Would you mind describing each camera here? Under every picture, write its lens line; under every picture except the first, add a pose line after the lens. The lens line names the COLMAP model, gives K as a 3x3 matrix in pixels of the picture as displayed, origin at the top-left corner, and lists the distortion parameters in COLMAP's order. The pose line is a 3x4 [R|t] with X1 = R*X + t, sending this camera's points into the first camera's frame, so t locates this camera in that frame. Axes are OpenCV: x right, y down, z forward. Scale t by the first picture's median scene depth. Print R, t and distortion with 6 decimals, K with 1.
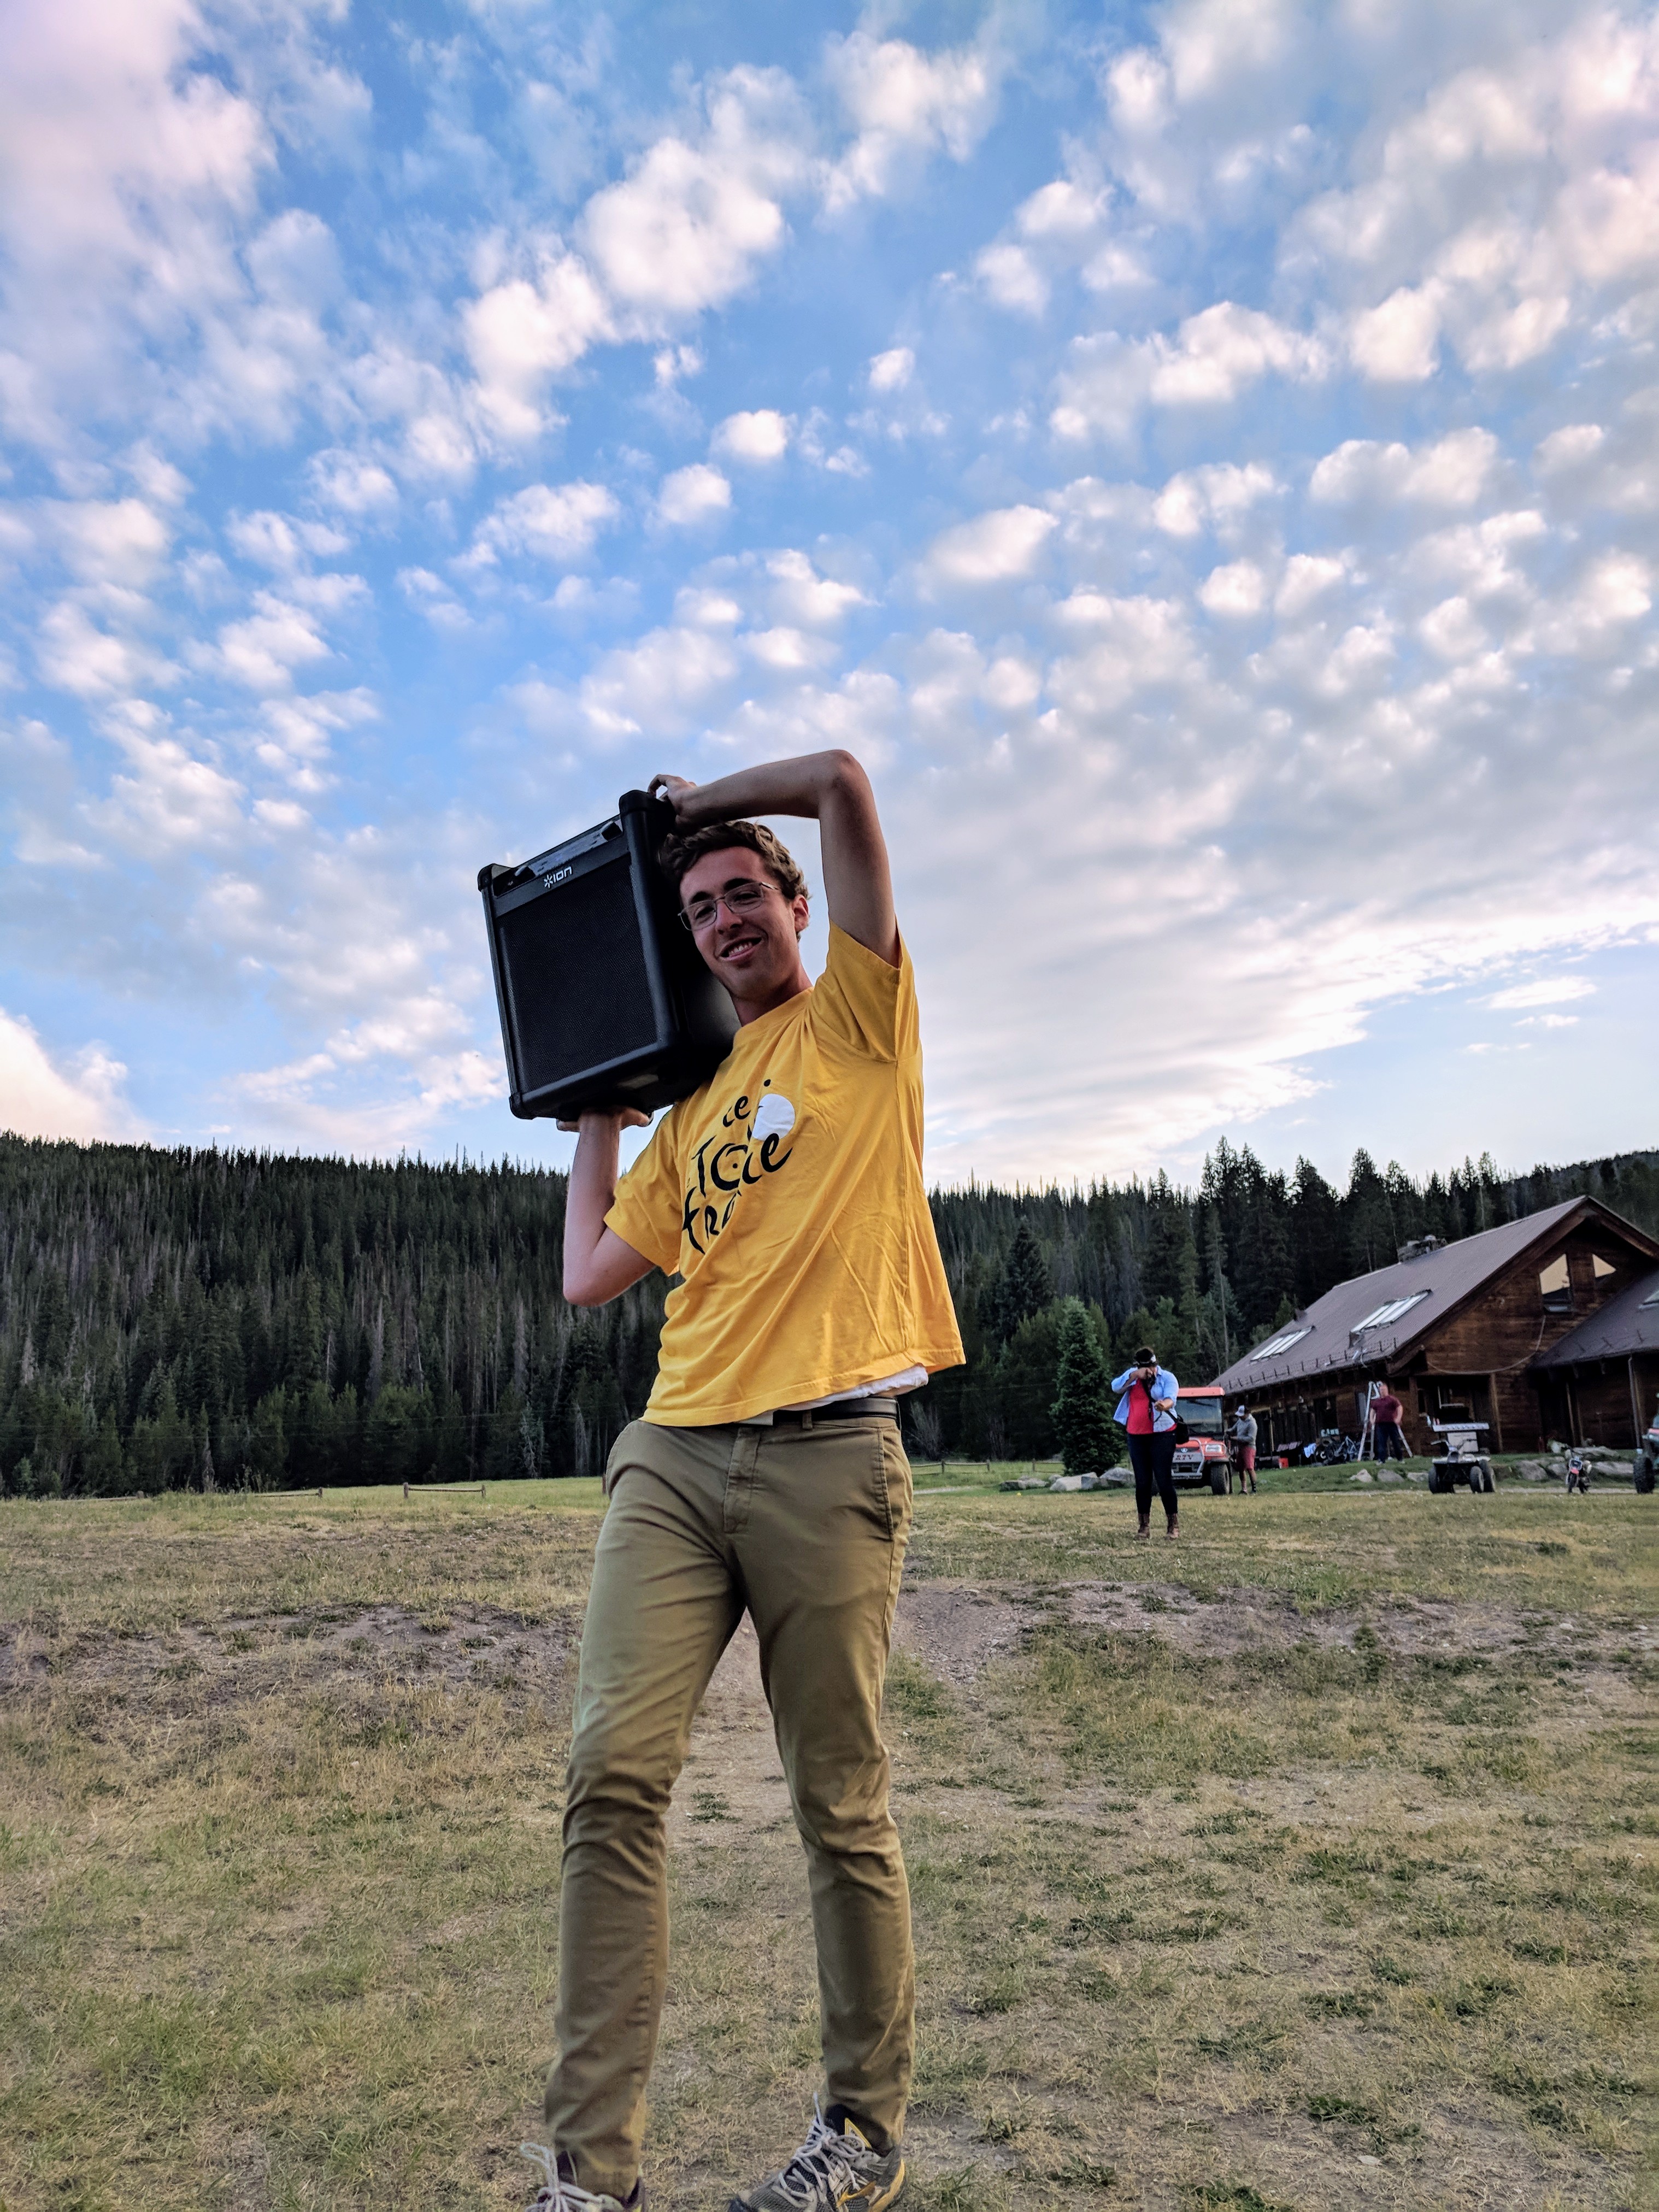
lens RADIAL K [[1665.2, 0, 832.4], [0, 1665.2, 1100.9], [0, 0, 1]] dist [0.007788, 0.001685]
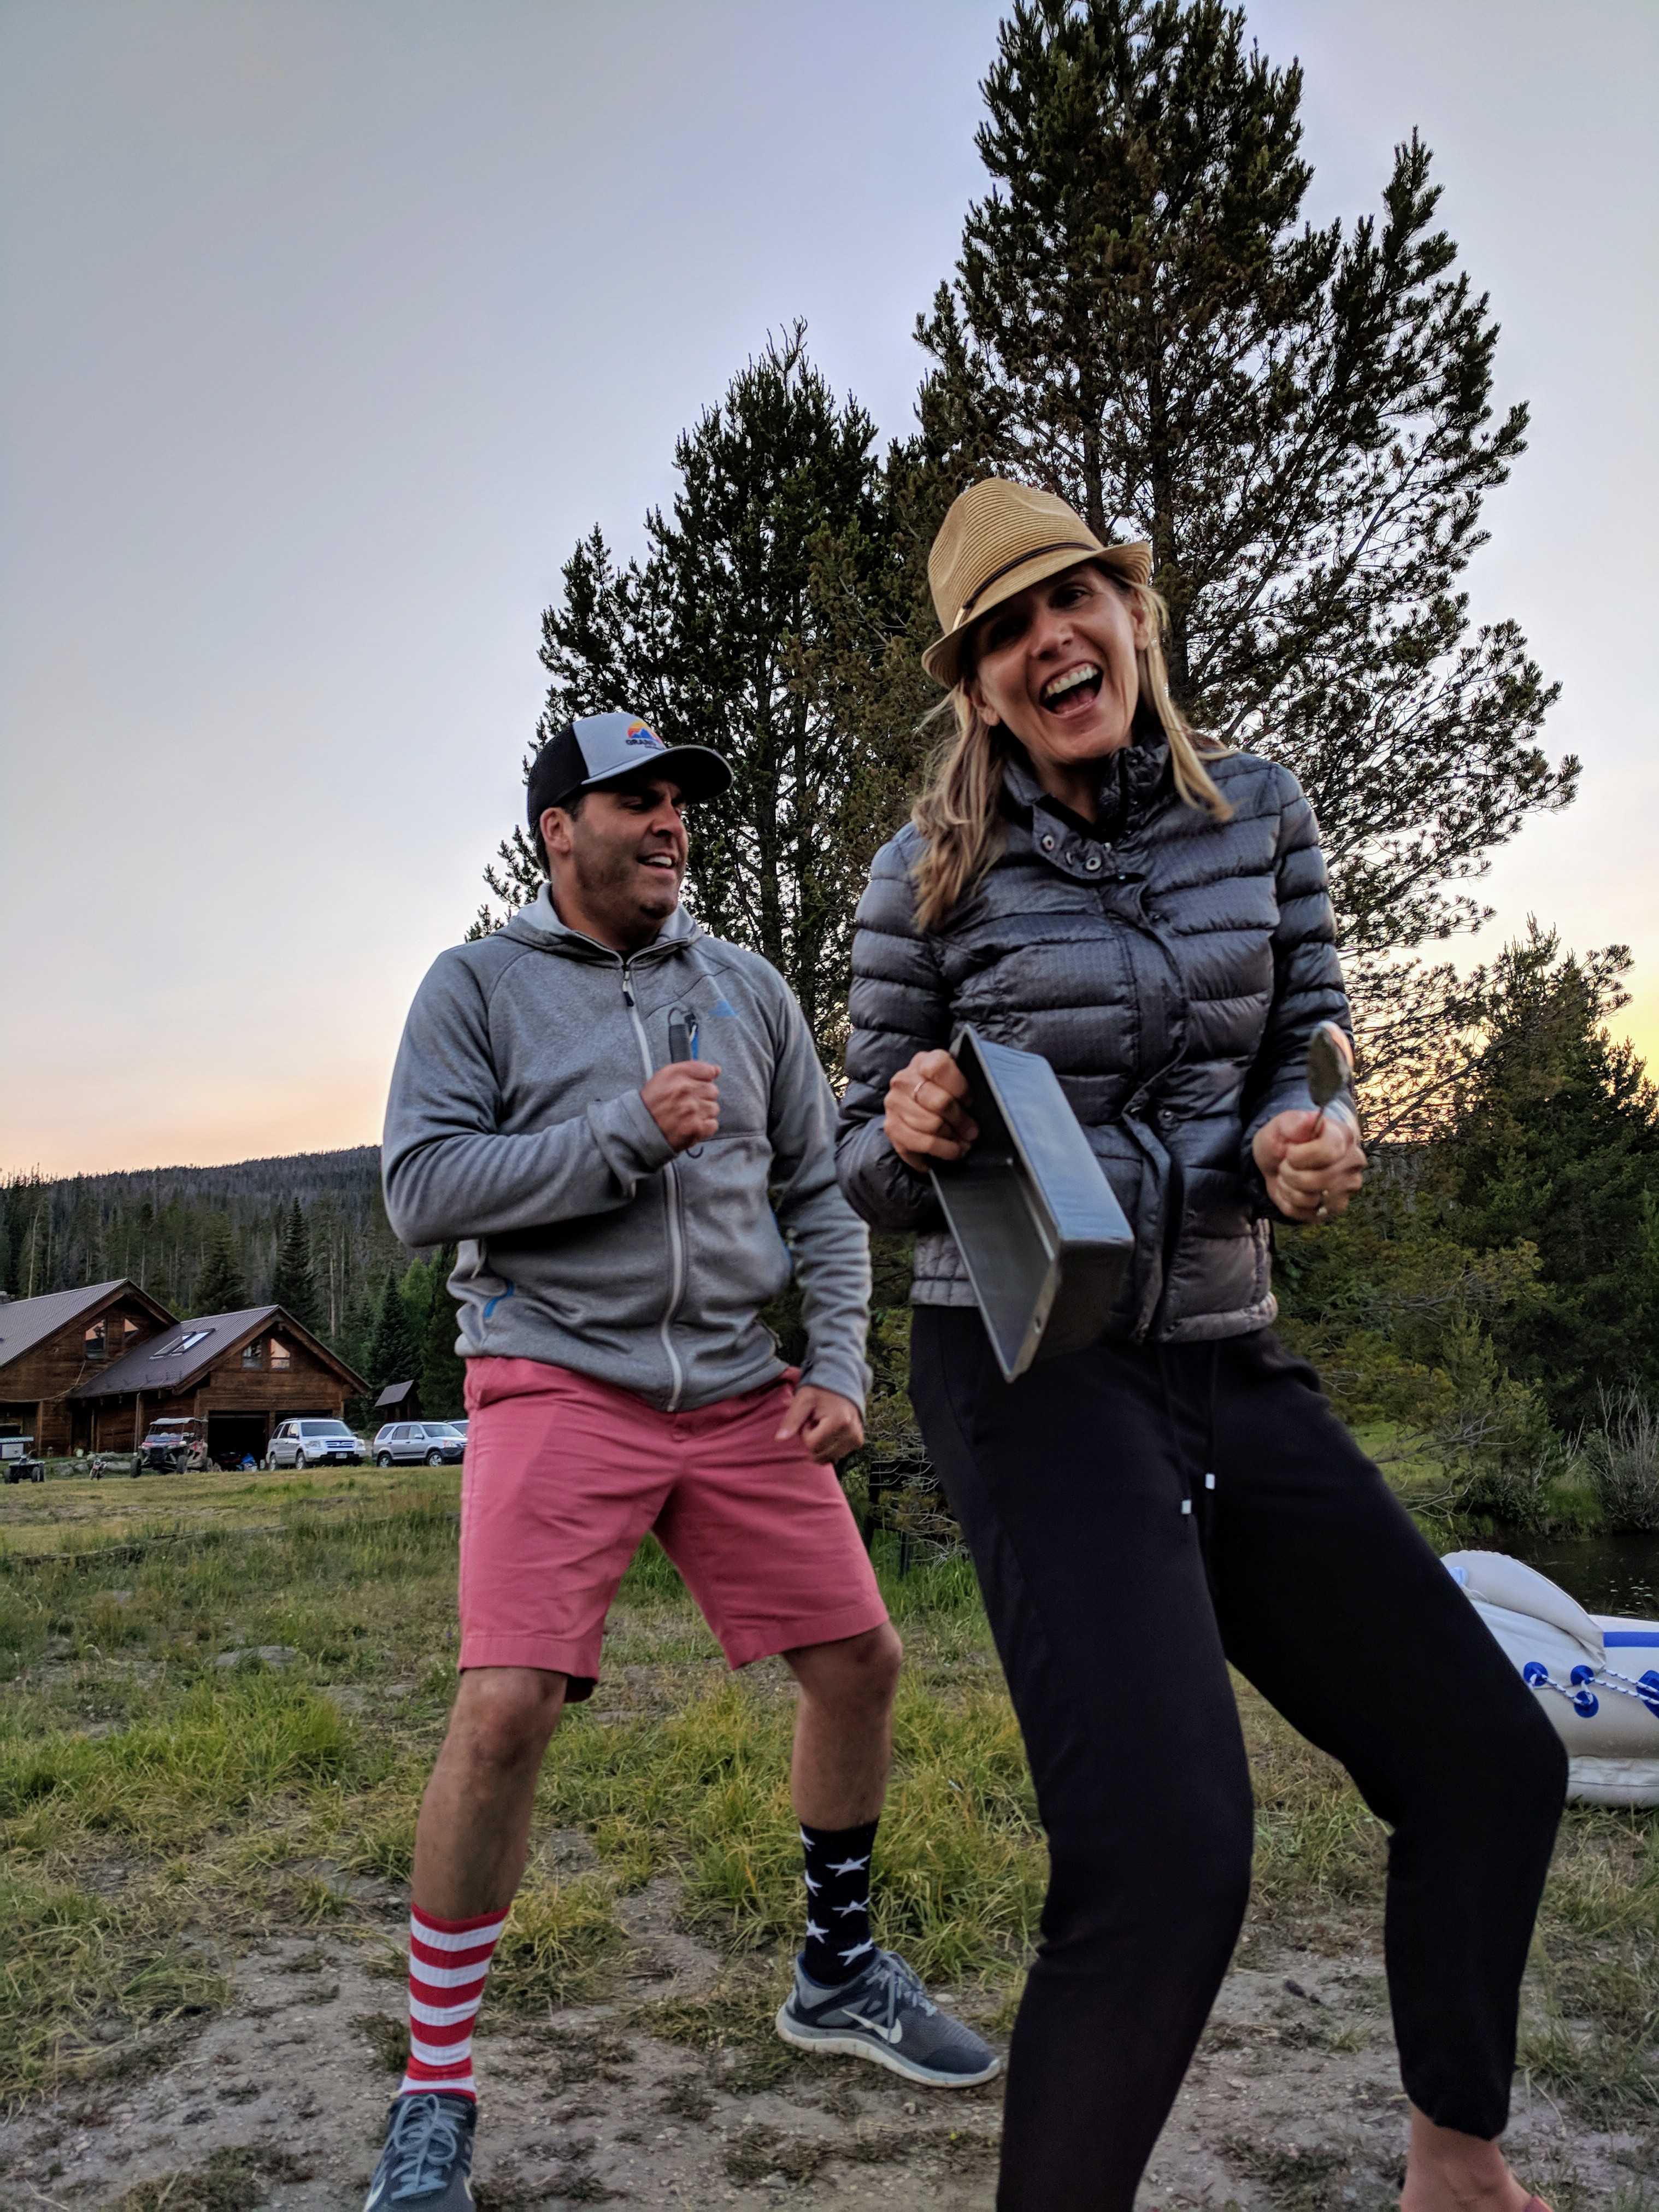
lens RADIAL K [[1665.2, 0, 834.2], [0, 1665.2, 1107.4], [0, 0, 1]] dist [0.007788, 0.001685]
pose [[0.673354, 0.130133, 0.727778, -0.244746], [-0.132790, 0.989667, -0.054101, -0.109597], [-0.727297, -0.060212, 0.683676, -0.503616]]
